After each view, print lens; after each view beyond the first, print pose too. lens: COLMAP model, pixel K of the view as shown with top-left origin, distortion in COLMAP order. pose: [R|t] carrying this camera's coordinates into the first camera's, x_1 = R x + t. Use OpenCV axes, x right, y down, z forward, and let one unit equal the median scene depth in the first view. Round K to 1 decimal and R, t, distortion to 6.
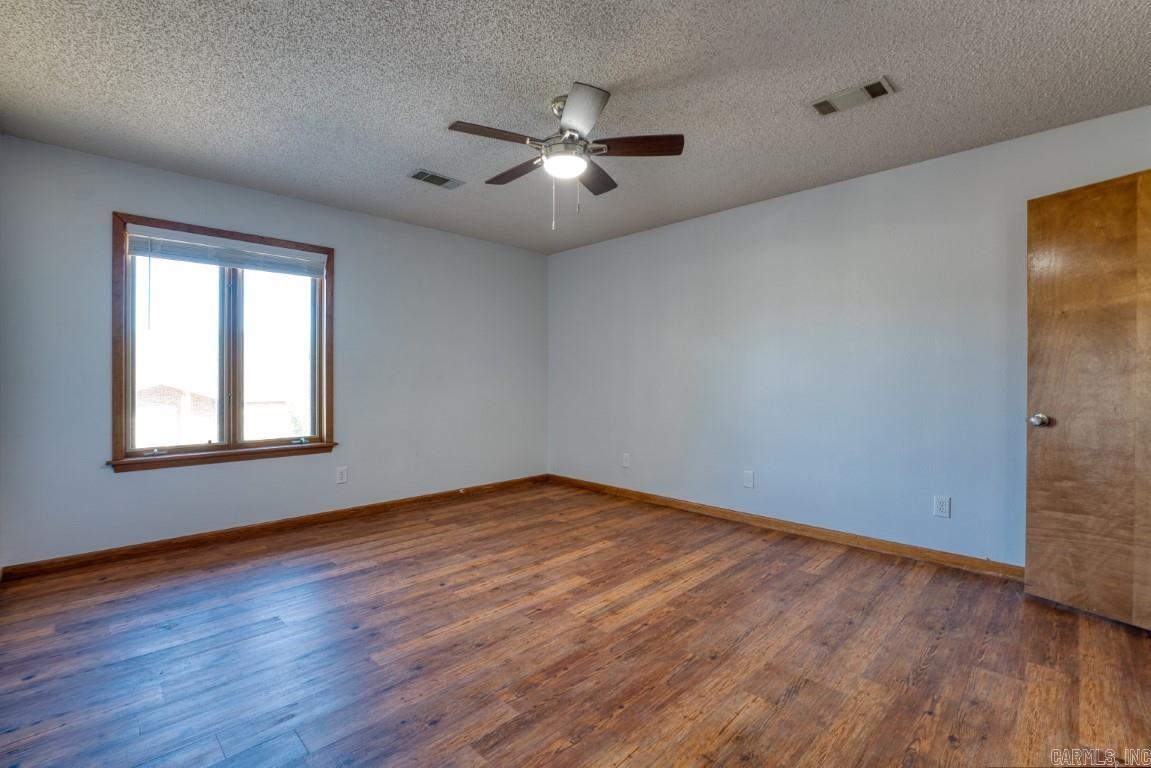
lens RADIAL K [[512.6, 0, 575.5], [0, 512.6, 384.0], [0, 0, 1]] dist [-0.000004, -0.000013]
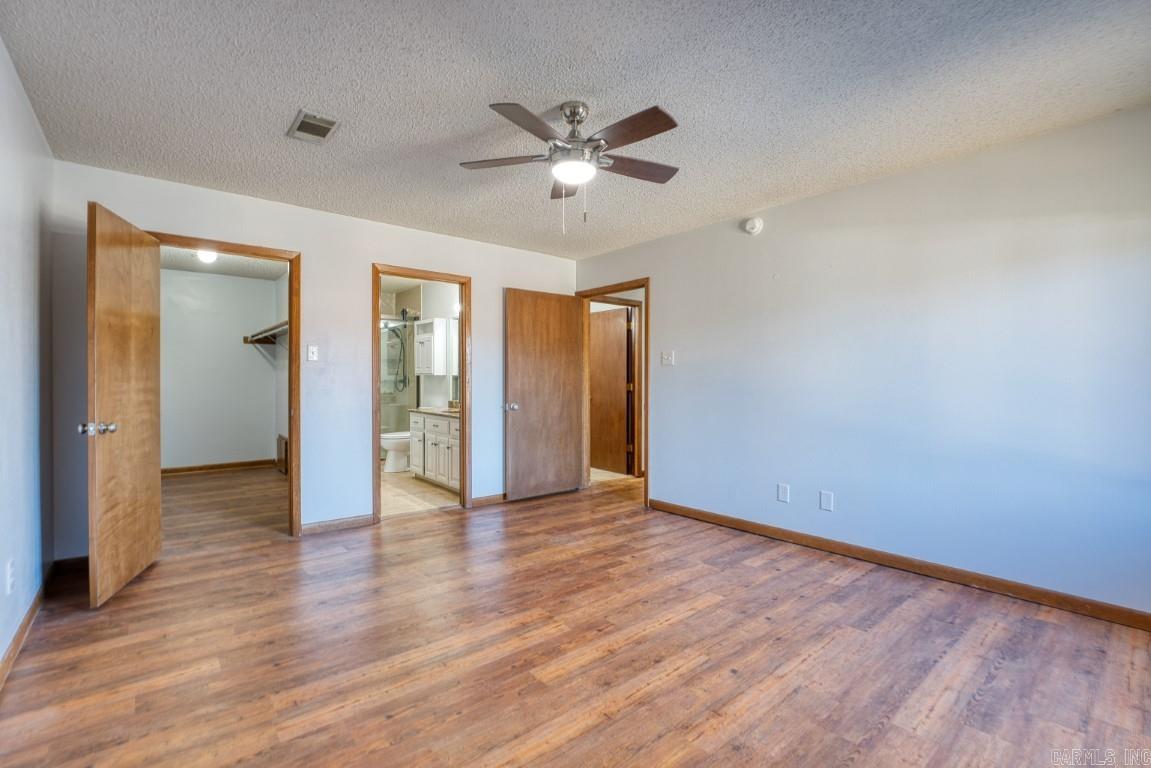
lens RADIAL K [[512.6, 0, 575.5], [0, 512.6, 384.0], [0, 0, 1]] dist [-0.000004, -0.000013]
pose [[-0.996464, -0.003016, 0.083972, -0.104703], [-0.001539, 0.999843, 0.017652, -0.034791], [-0.084012, 0.017461, -0.996312, 1.938050]]
